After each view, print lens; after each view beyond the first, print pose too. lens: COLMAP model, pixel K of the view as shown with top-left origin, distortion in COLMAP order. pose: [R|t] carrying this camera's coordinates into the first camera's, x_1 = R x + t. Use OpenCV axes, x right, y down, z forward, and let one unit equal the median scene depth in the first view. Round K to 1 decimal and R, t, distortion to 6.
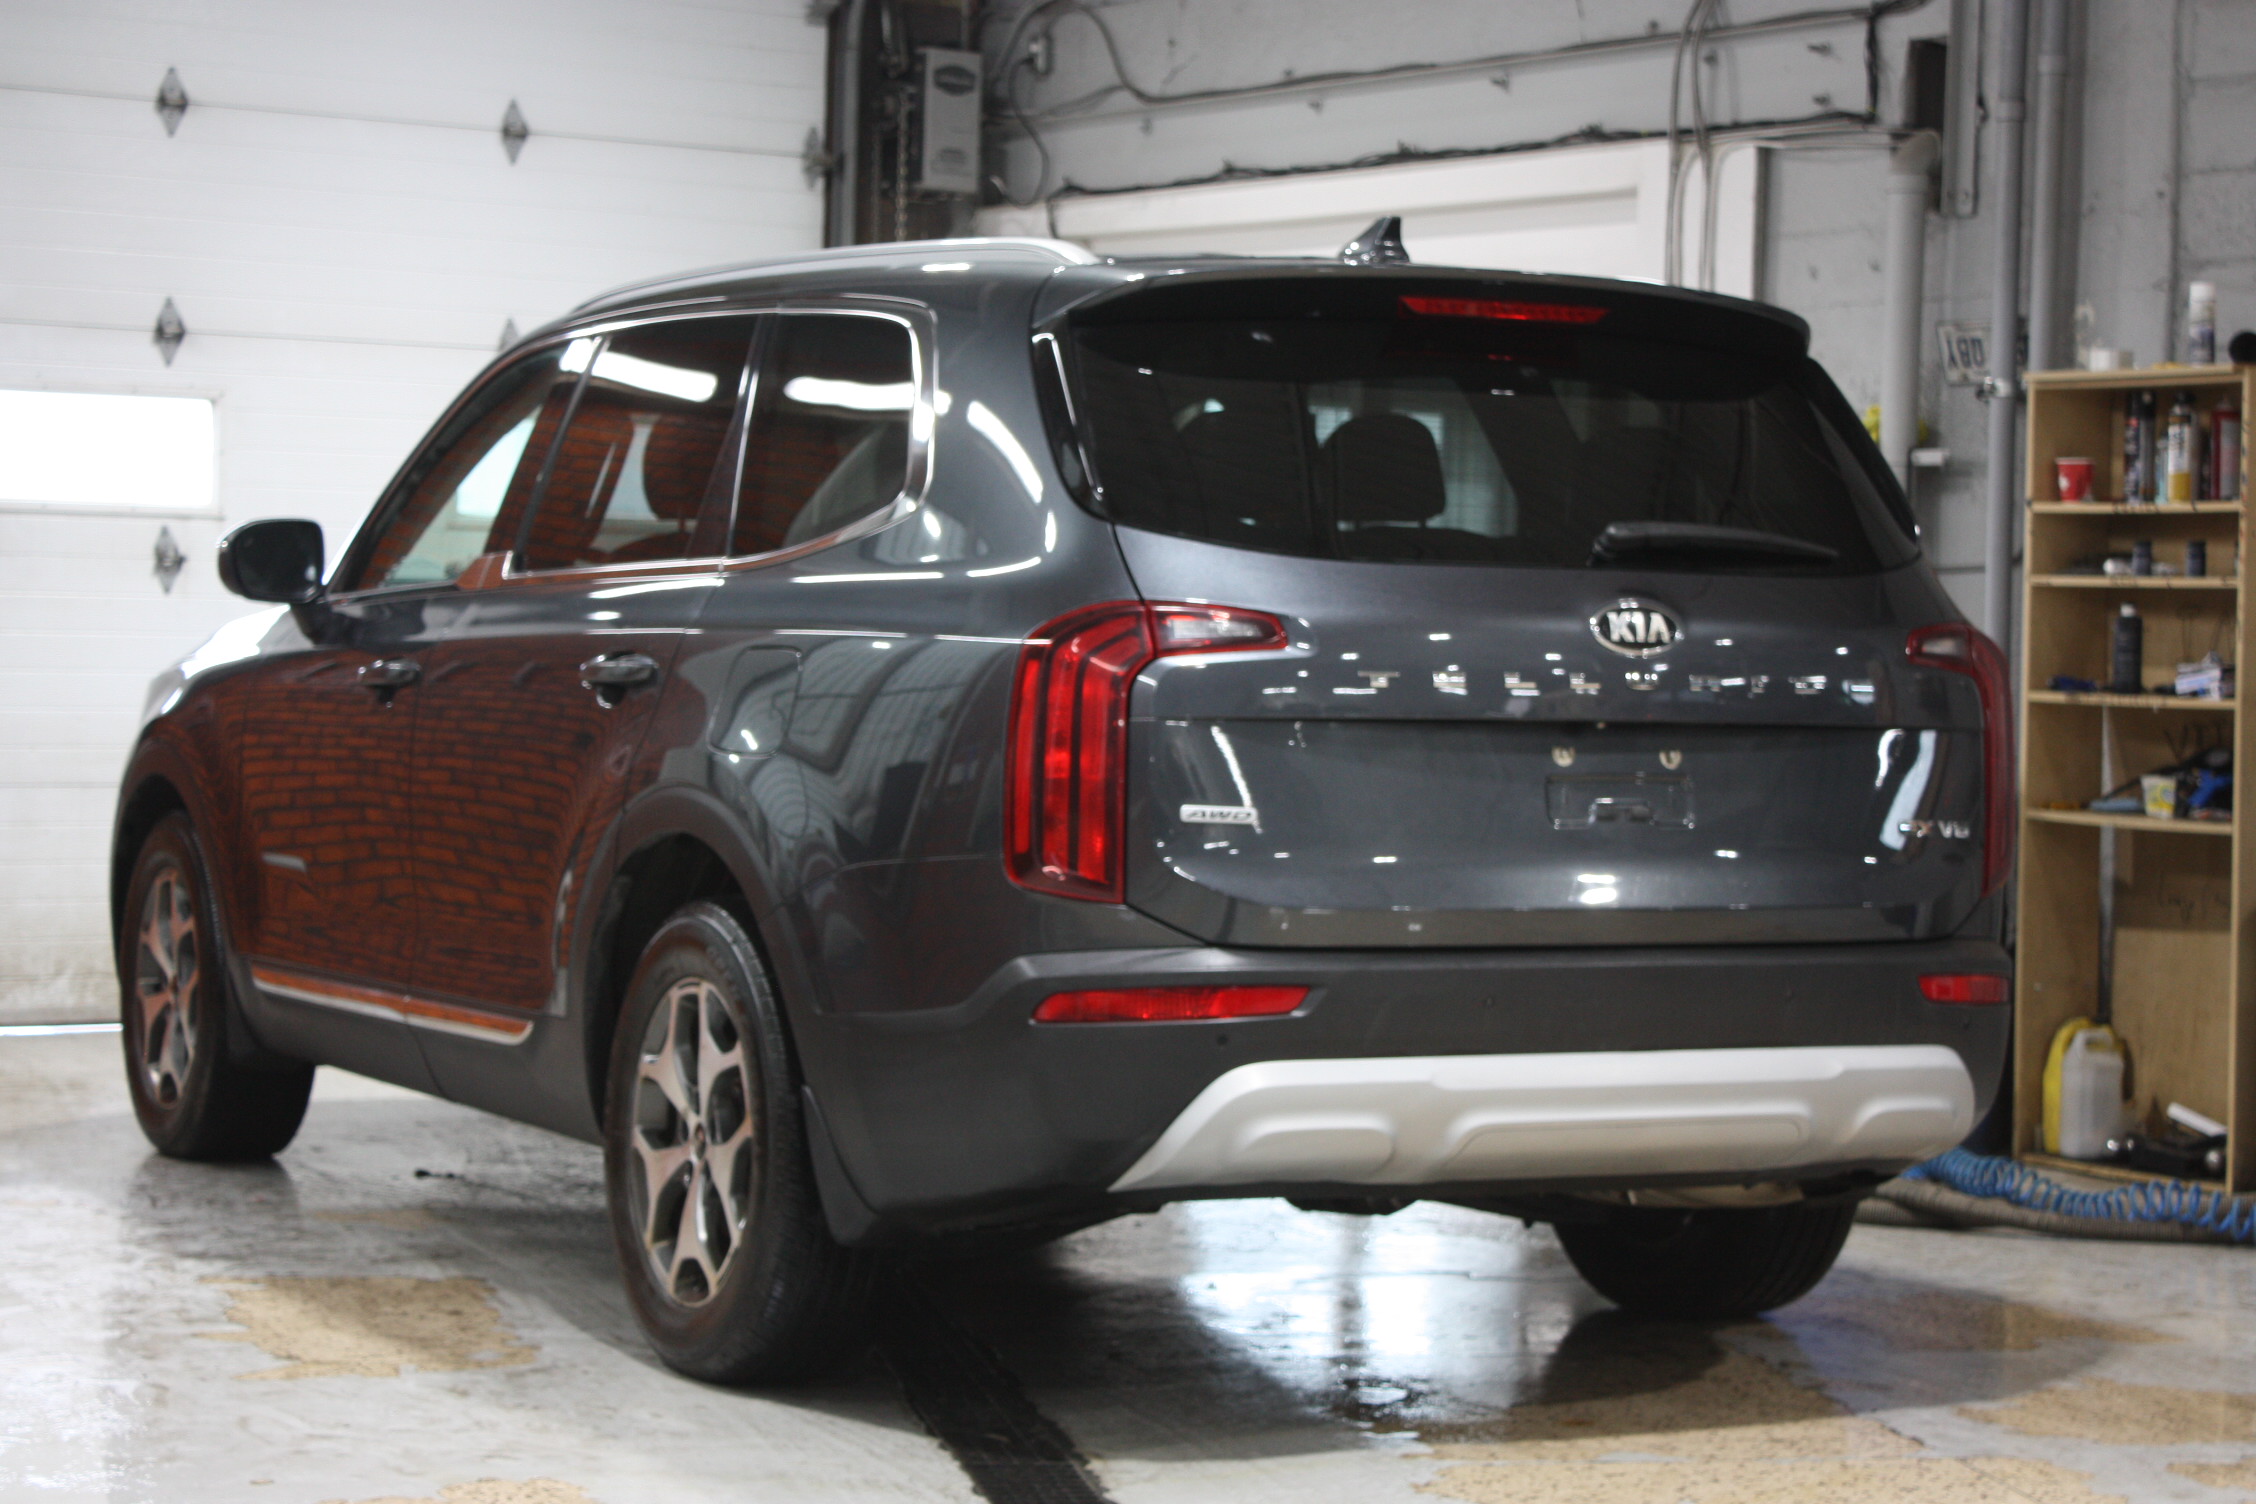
lens RADIAL K [[4587.9, 0, 1133.0], [0, 4587.9, 759.7], [0, 0, 1]] dist [0.048645, 0.000000]
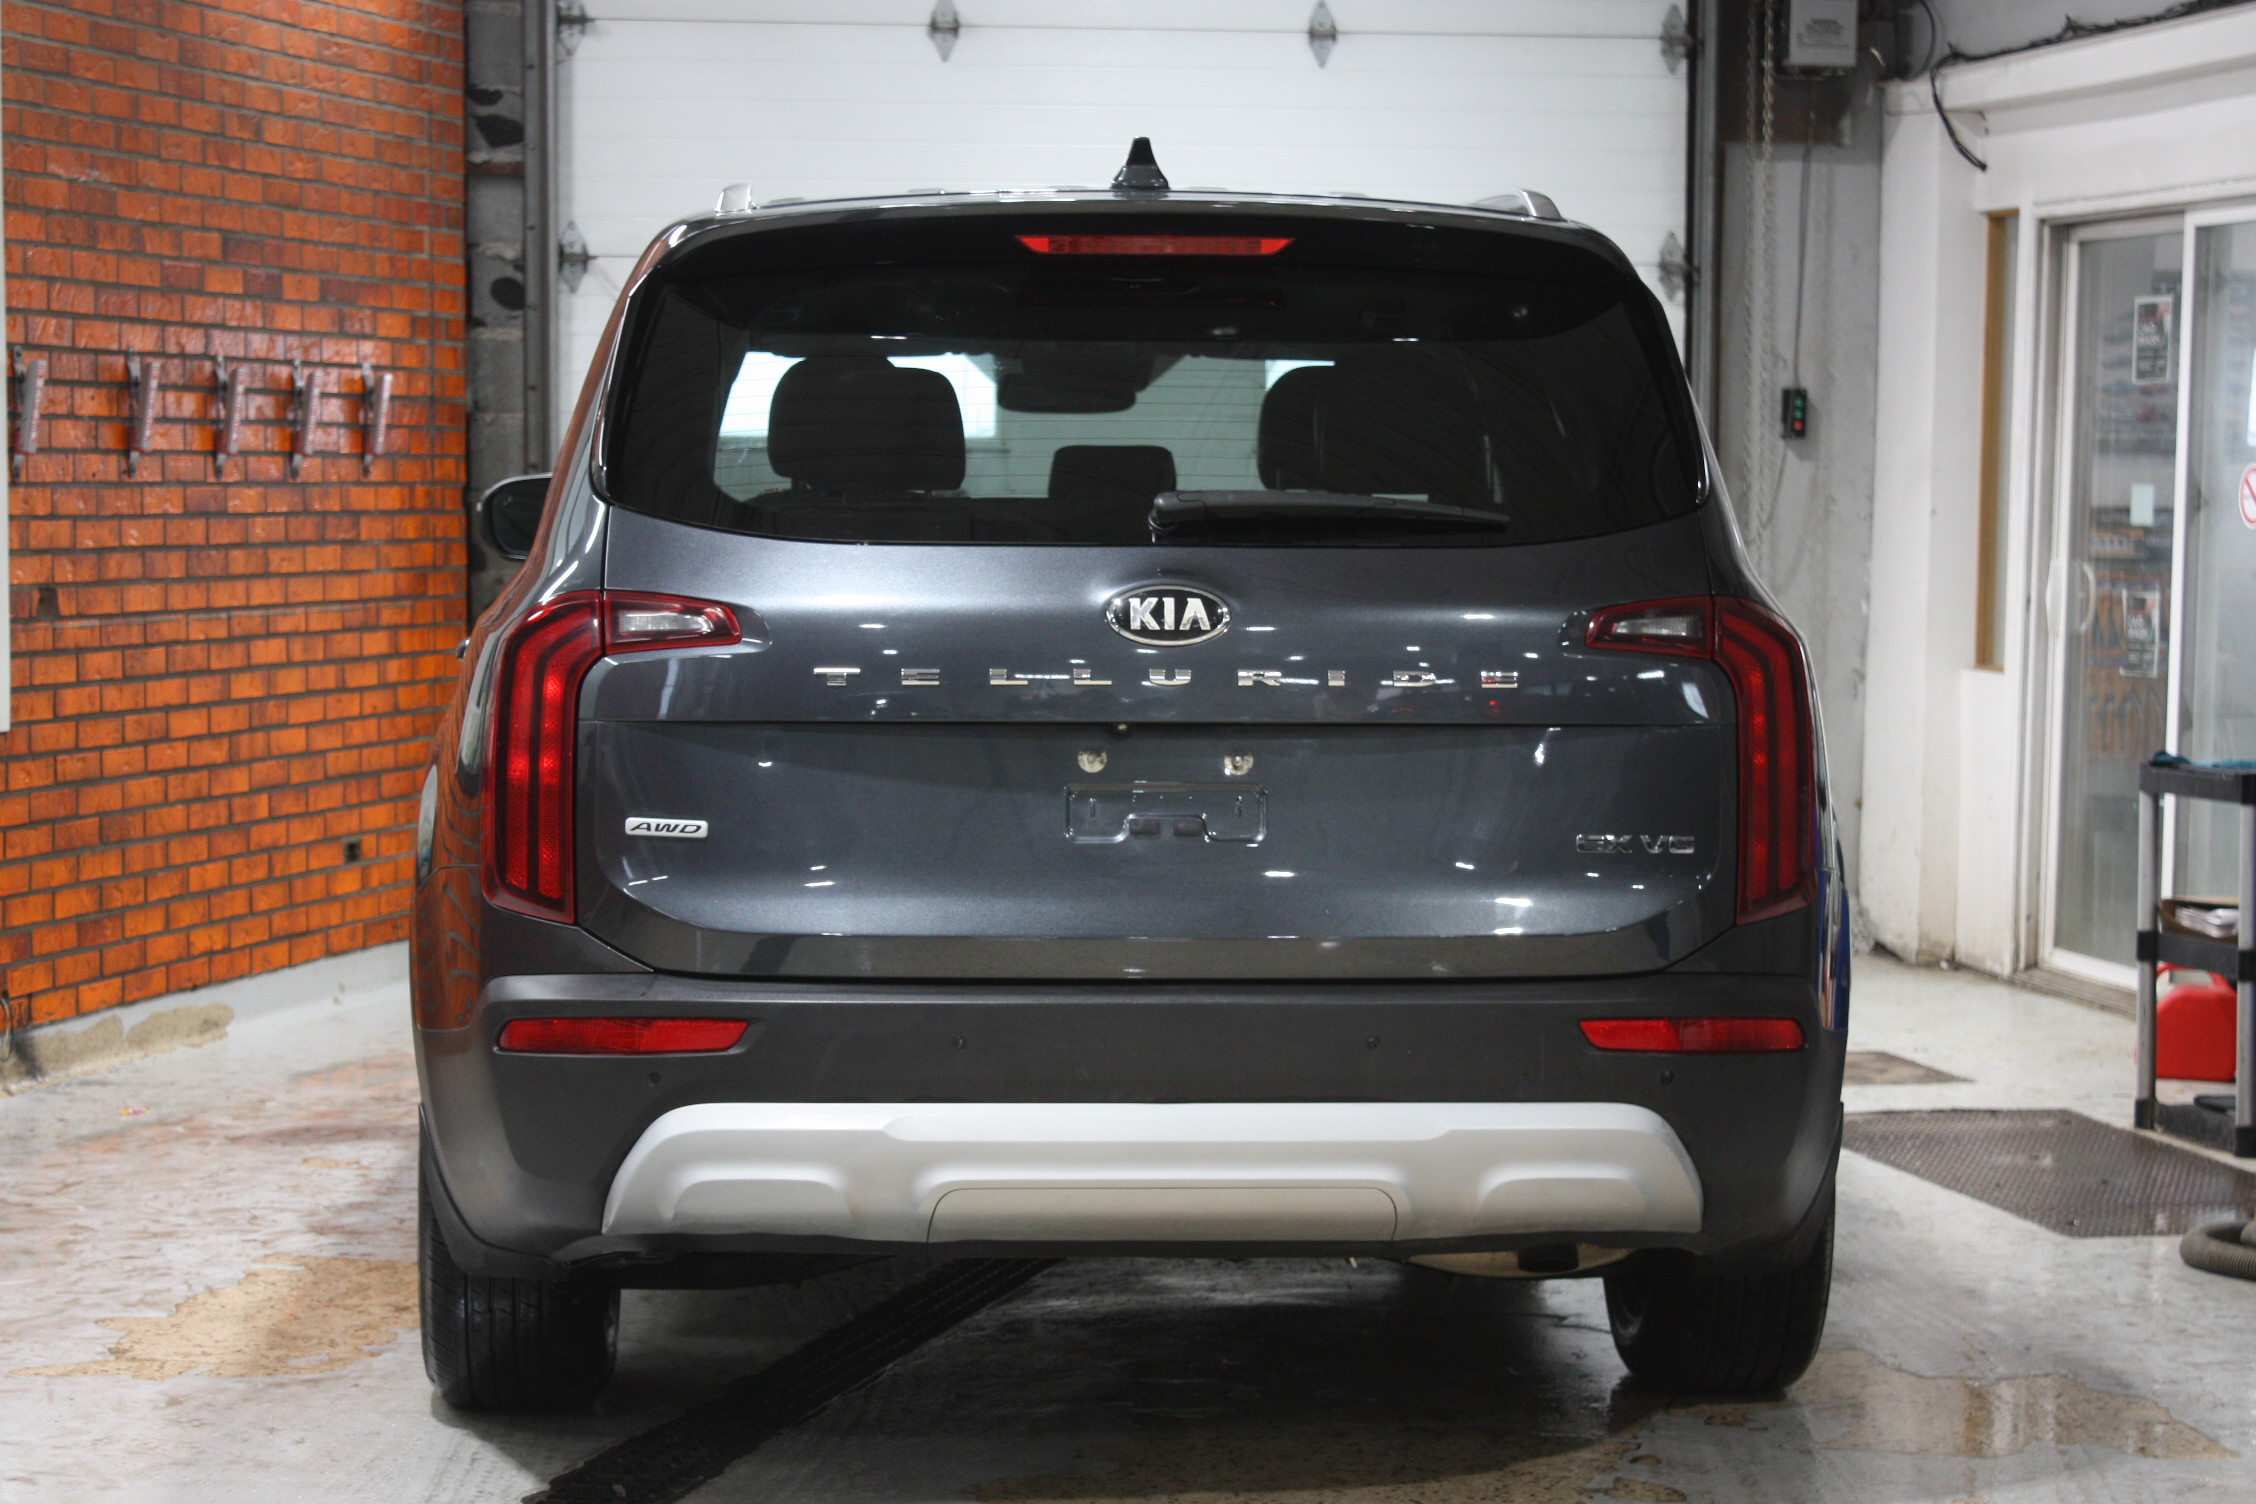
lens RADIAL K [[4761.6, 0, 1127.0], [0, 4761.6, 748.8], [0, 0, 1]] dist [0.061484, 0.000000]
pose [[0.909779, 0.005463, -0.415057, 0.433823], [0.004200, 0.999741, 0.022364, -0.021430], [0.415072, -0.022089, 0.909520, 0.164190]]
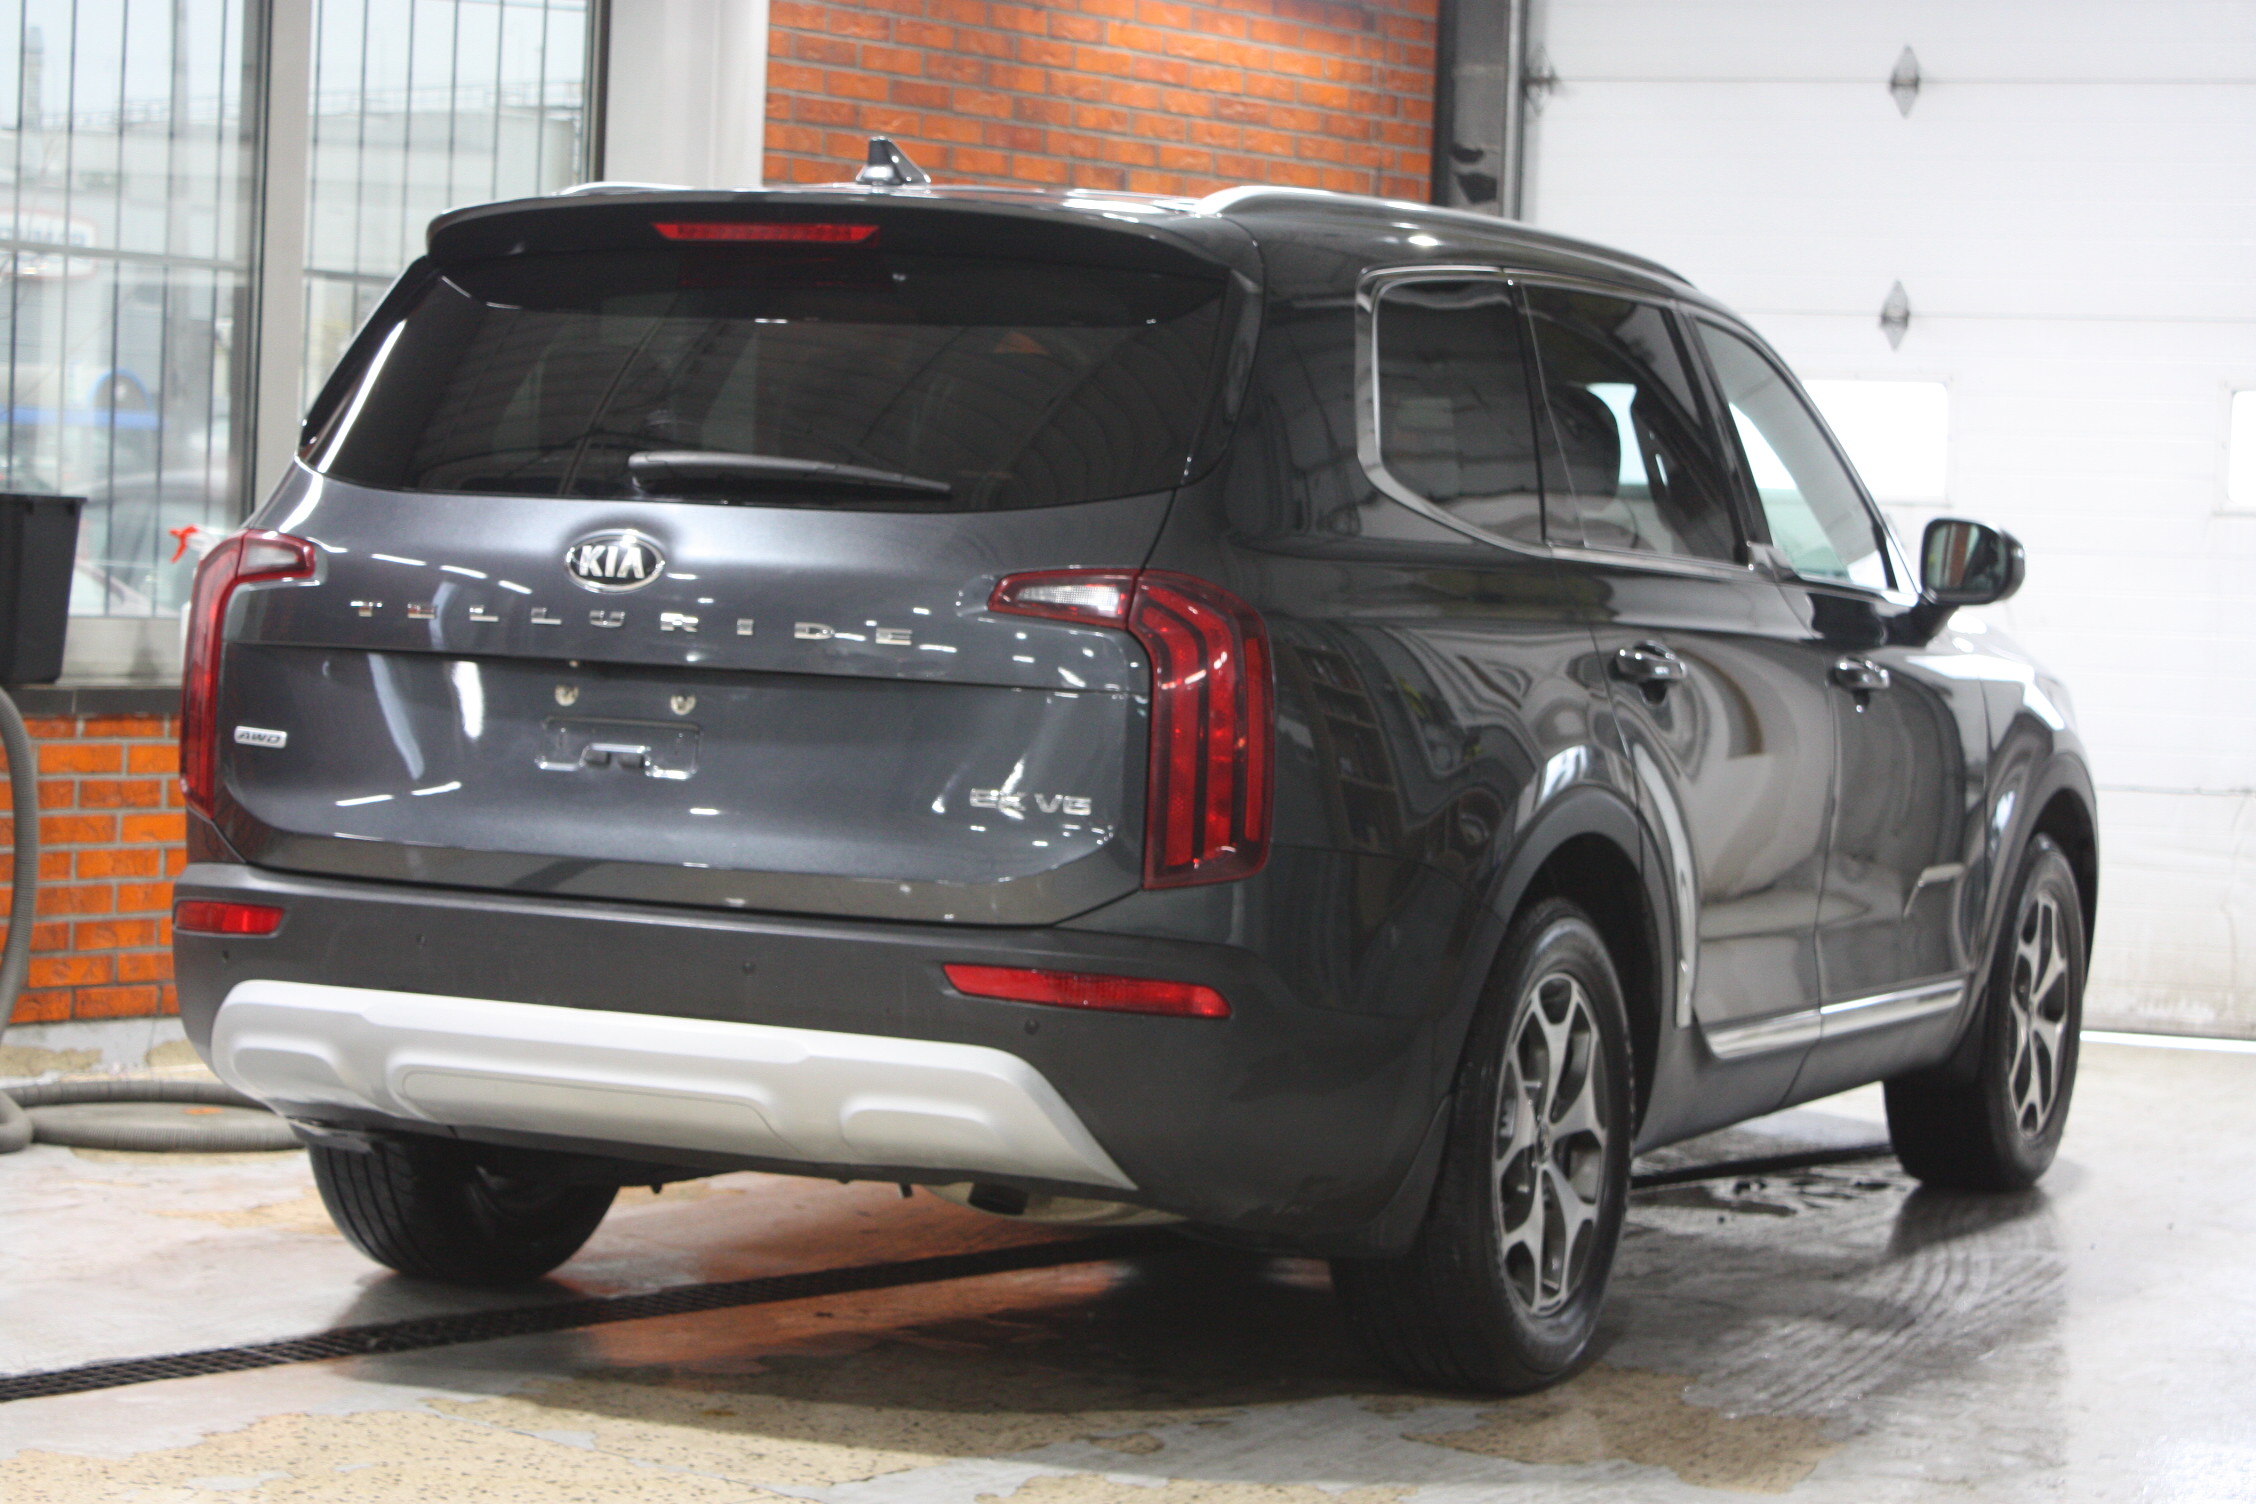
lens RADIAL K [[4735.7, 0, 1123.6], [0, 4735.7, 748.9], [0, 0, 1]] dist [0.029096, 0.000000]
pose [[0.615256, 0.037048, -0.787456, 0.861123], [-0.048078, 0.998799, 0.009426, -0.004173], [0.786860, 0.032060, 0.616299, 0.440831]]
